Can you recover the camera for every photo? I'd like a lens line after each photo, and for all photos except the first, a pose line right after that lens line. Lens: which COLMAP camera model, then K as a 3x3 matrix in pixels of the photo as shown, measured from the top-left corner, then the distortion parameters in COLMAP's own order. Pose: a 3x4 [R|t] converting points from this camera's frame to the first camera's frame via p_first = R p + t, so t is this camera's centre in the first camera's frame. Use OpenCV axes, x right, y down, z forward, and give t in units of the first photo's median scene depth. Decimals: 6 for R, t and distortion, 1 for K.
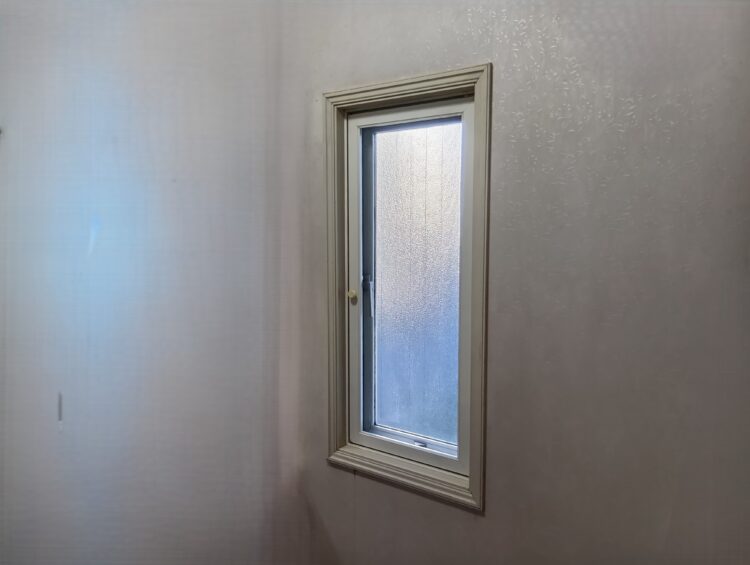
lens RADIAL K [[592.0, 0, 376.1], [0, 592.0, 288.0], [0, 0, 1]] dist [-0.009663, -0.027860]
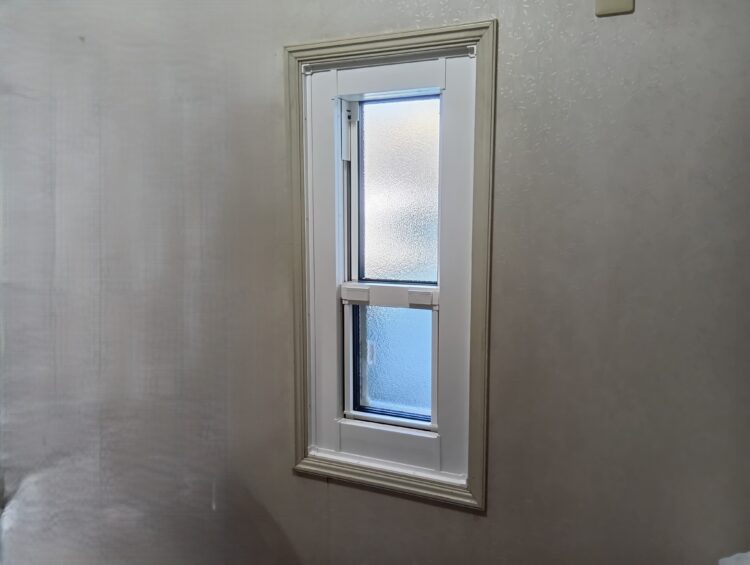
lens RADIAL K [[592.0, 0, 372.8], [0, 592.0, 279.5], [0, 0, 1]] dist [-0.009663, -0.027860]
pose [[0.973217, -0.033213, 0.227475, -0.202554], [0.027486, 0.999222, 0.028298, -0.016038], [-0.228238, -0.021288, 0.973373, 0.158840]]
